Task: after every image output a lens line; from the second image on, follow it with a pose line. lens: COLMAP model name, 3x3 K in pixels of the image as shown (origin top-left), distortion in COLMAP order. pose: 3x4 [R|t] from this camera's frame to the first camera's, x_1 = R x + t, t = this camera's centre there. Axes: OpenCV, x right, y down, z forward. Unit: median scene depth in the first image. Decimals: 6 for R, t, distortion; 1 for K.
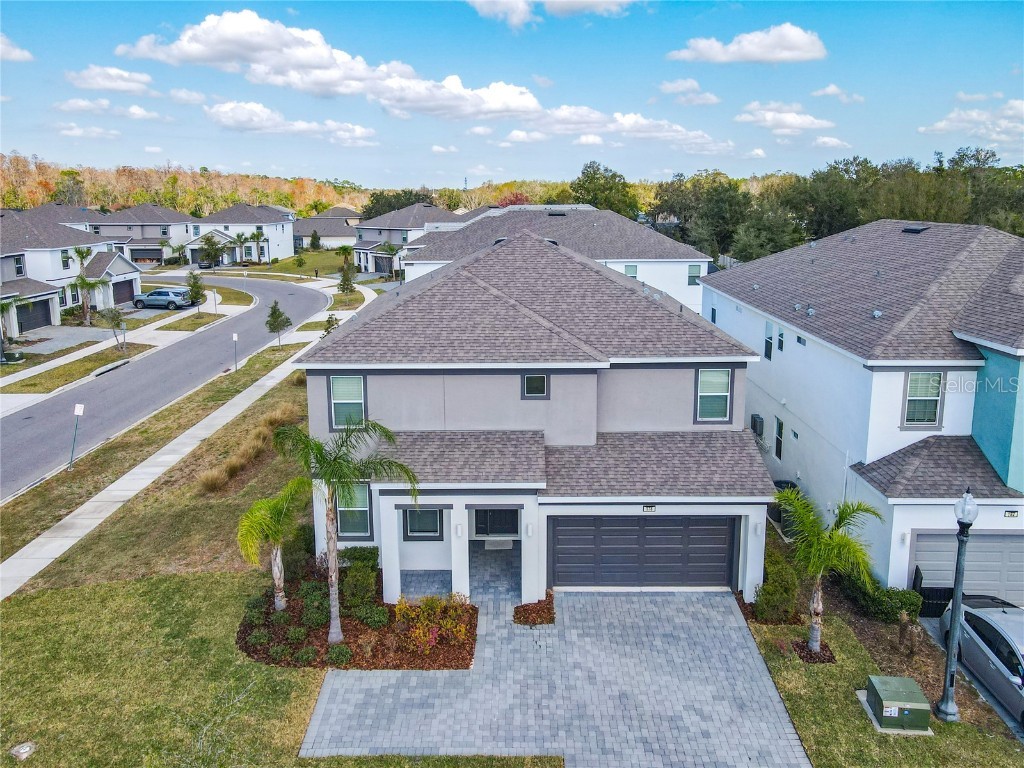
lens RADIAL K [[788.5, 0, 509.3], [0, 788.5, 352.5], [0, 0, 1]] dist [0.036239, 0.006337]
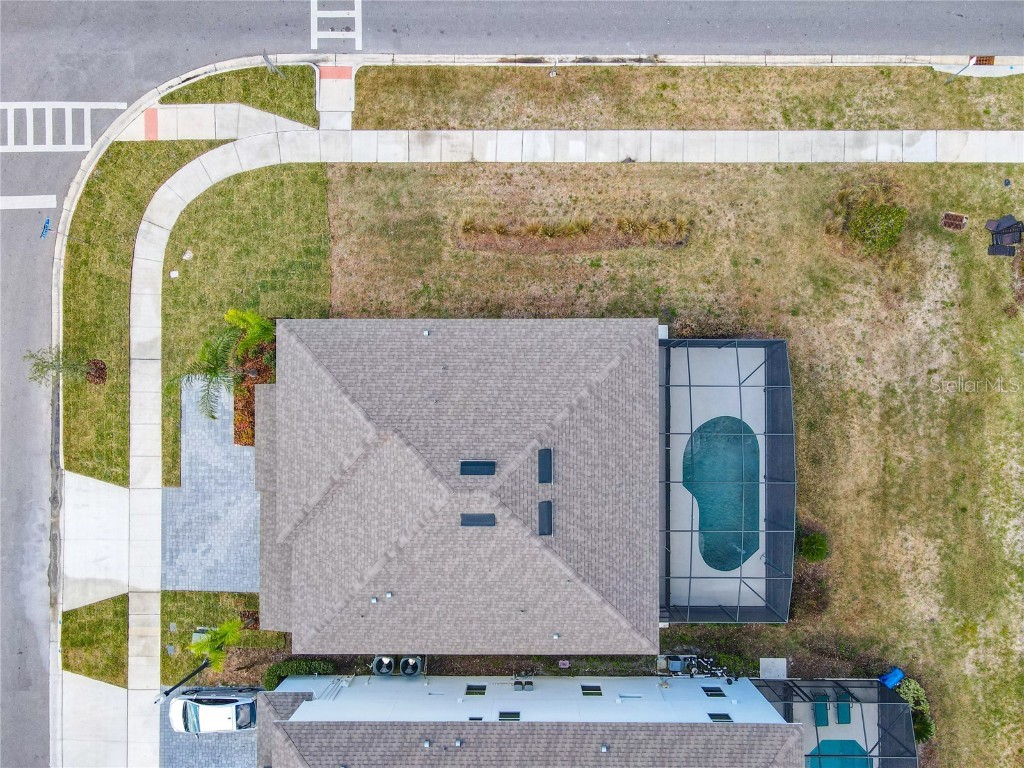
lens RADIAL K [[751.4, 0, 524.0], [0, 751.4, 428.9], [0, 0, 1]] dist [0.005756, 0.010216]
pose [[0.005840, 0.999971, 0.004829, -0.089538], [-0.190261, -0.003630, 0.981727, -1.531364], [0.981716, -0.006652, 0.190234, 1.290309]]
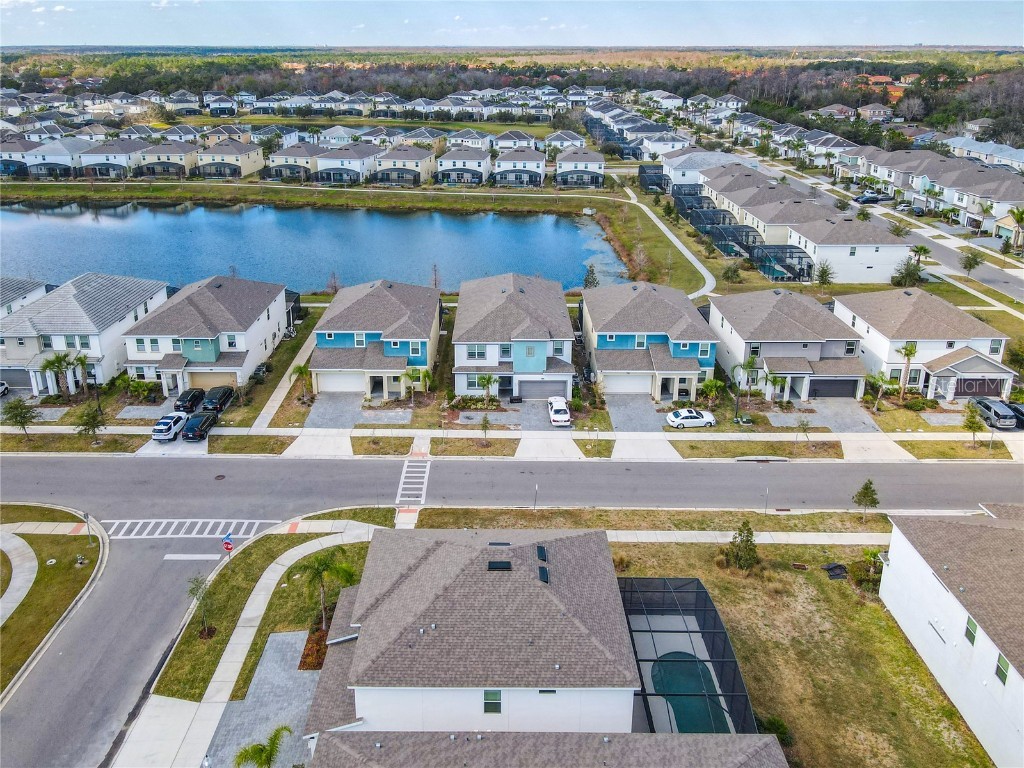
lens RADIAL K [[776.6, 0, 489.3], [0, 776.6, 328.8], [0, 0, 1]] dist [0.008429, 0.009051]
pose [[-0.005223, 0.351073, -0.936333, 1.820480], [-0.194047, 0.918192, 0.345353, -1.523771], [0.980978, 0.183496, 0.063329, 1.183160]]
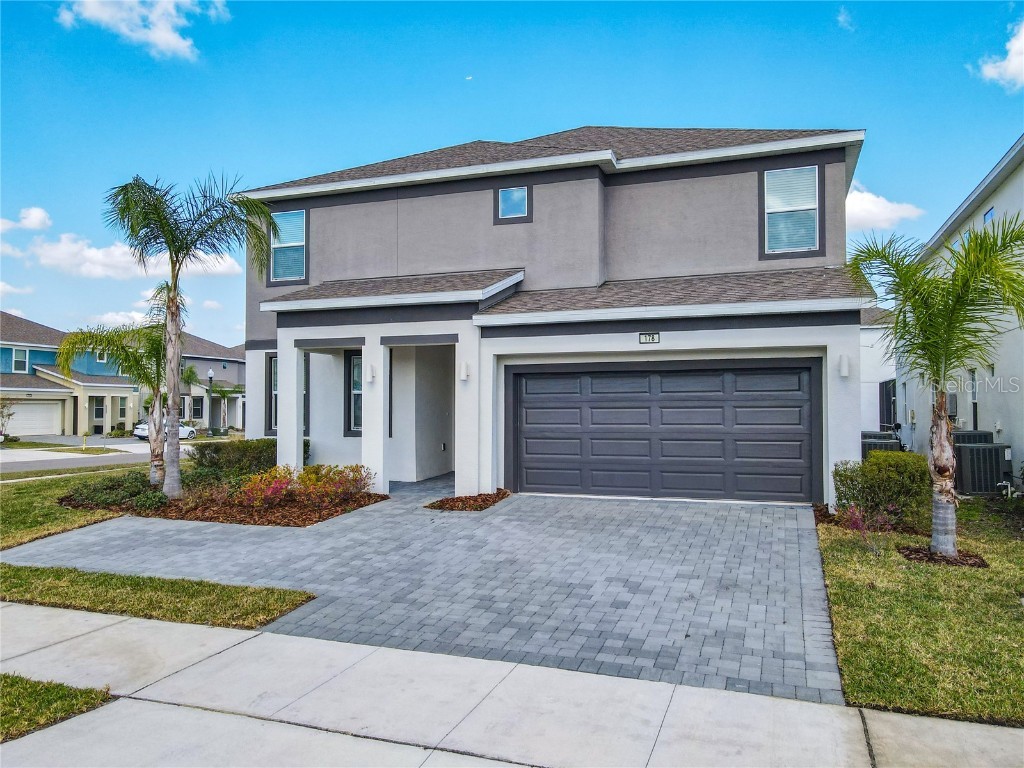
lens RADIAL K [[754.1, 0, 505.7], [0, 754.1, 388.4], [0, 0, 1]] dist [0.002249, 0.064316]
pose [[0.941946, -0.004103, -0.335740, 0.283367], [-0.070960, 0.974907, -0.211000, 0.385660], [0.328181, 0.222574, 0.918018, 0.460881]]
